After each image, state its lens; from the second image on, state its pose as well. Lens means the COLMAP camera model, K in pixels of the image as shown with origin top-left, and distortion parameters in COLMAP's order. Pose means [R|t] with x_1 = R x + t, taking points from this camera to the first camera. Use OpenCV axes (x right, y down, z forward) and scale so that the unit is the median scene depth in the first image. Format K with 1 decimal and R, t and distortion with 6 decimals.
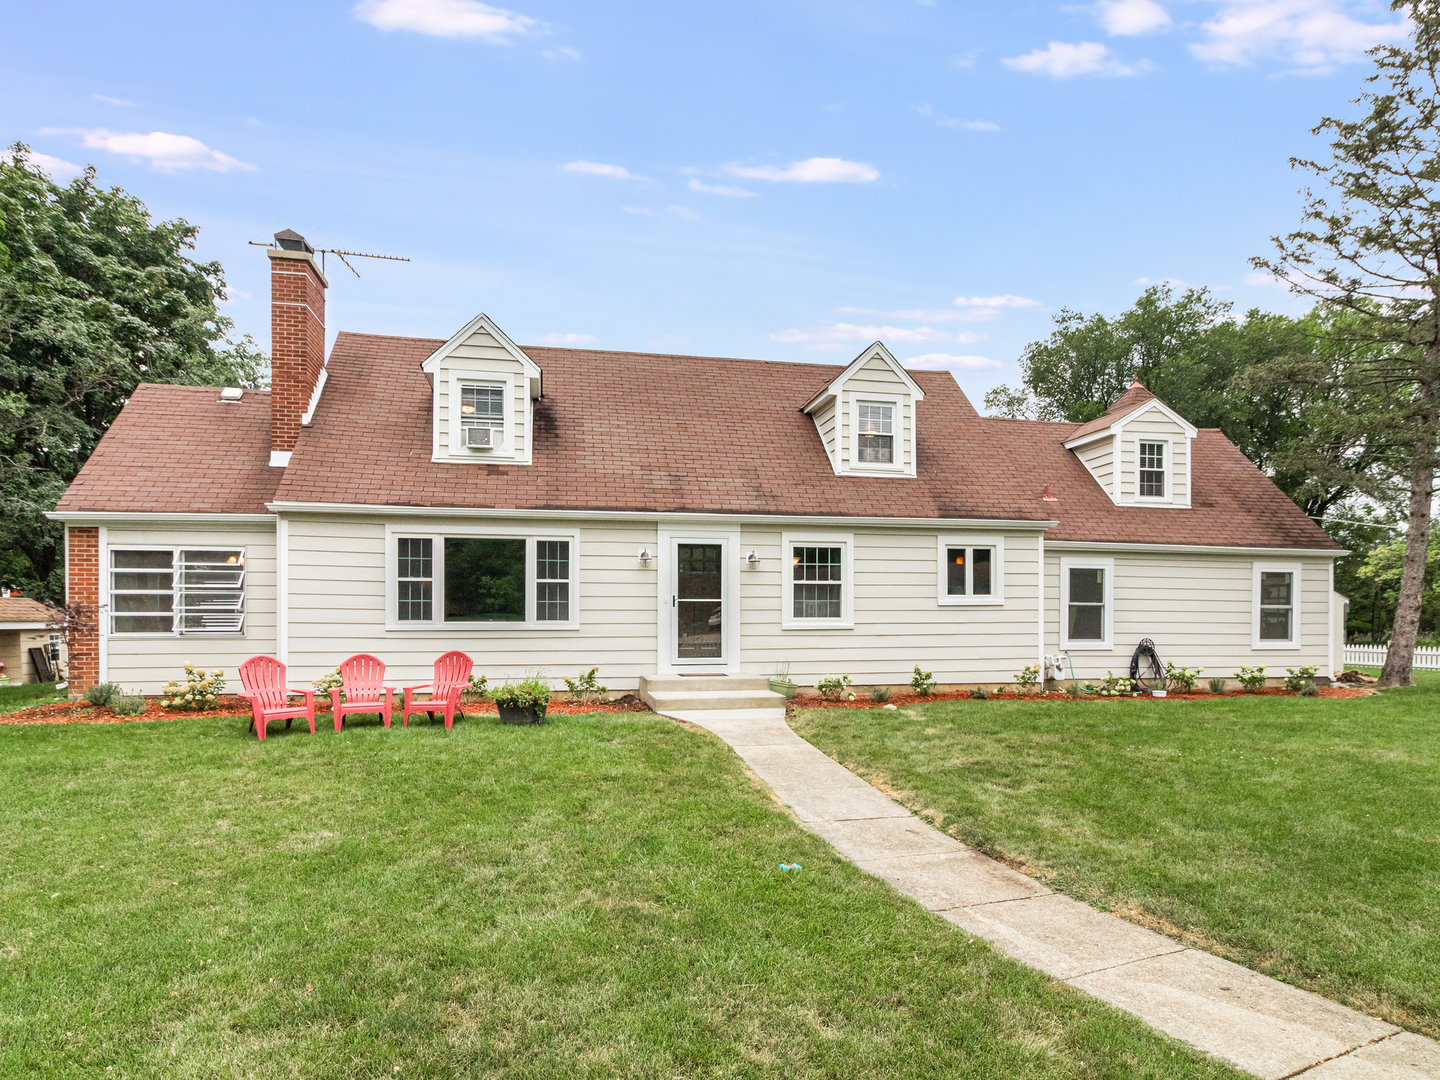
lens RADIAL K [[786.9, 0, 722.1], [0, 786.9, 588.8], [0, 0, 1]] dist [-0.003001, -0.000389]
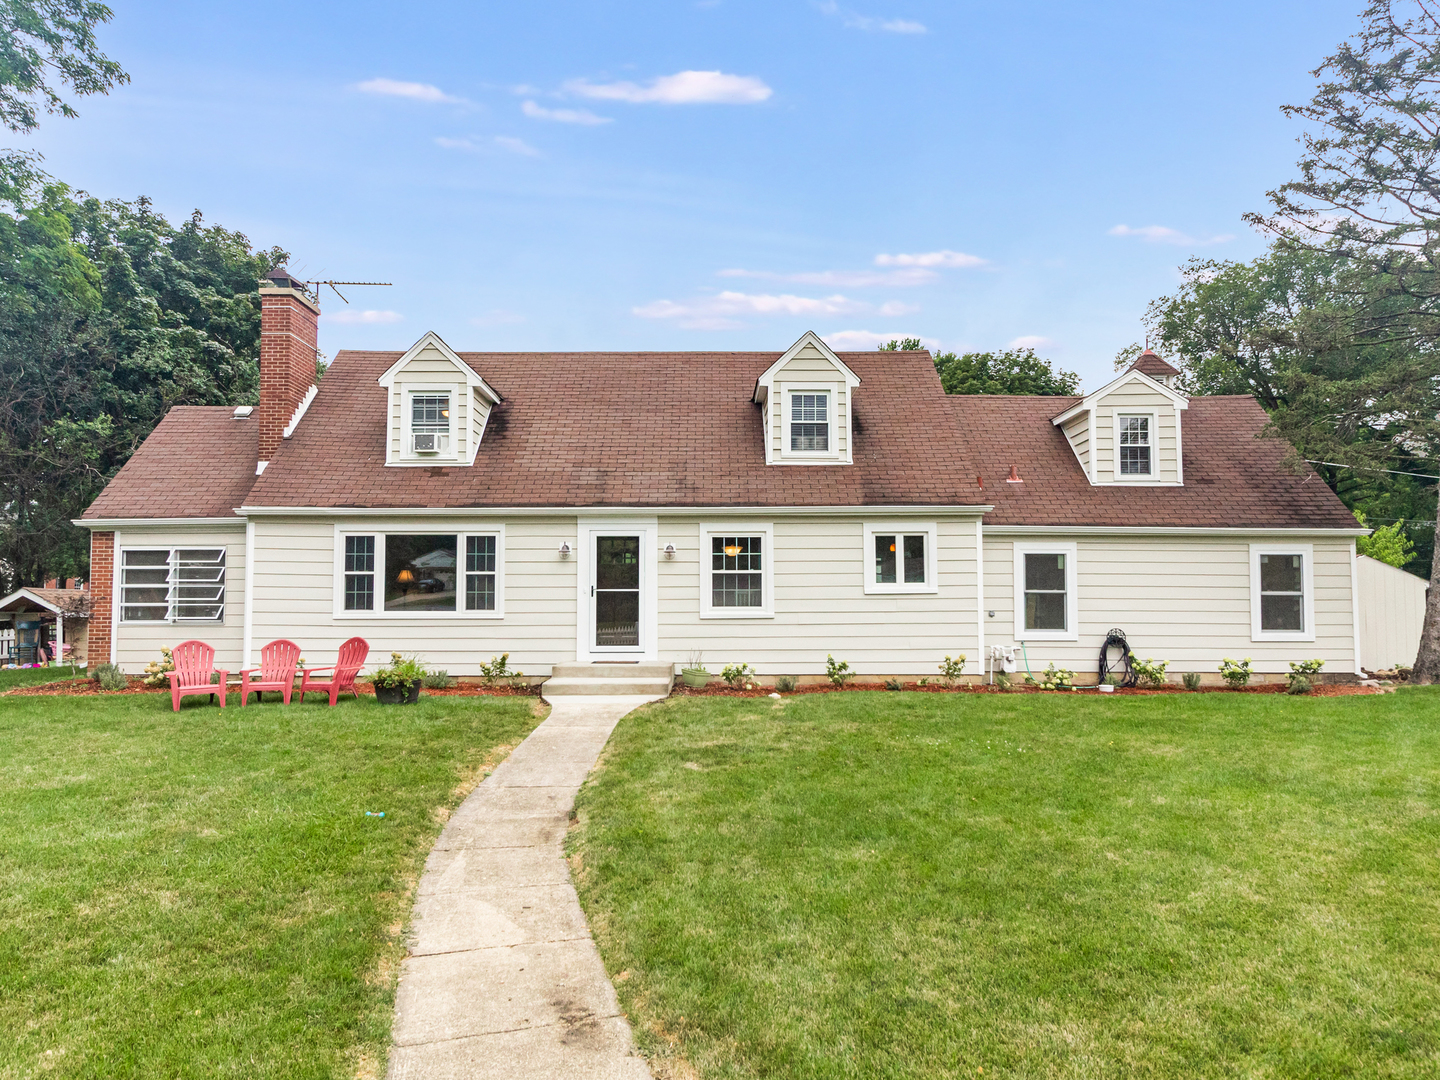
lens RADIAL K [[842.6, 0, 719.7], [0, 842.6, 530.3], [0, 0, 1]] dist [-0.006106, -0.001253]
pose [[0.982993, -0.018309, -0.182729, 0.298927], [0.008662, 0.998533, -0.053453, -0.003693], [0.183439, 0.050961, 0.981709, -0.070820]]
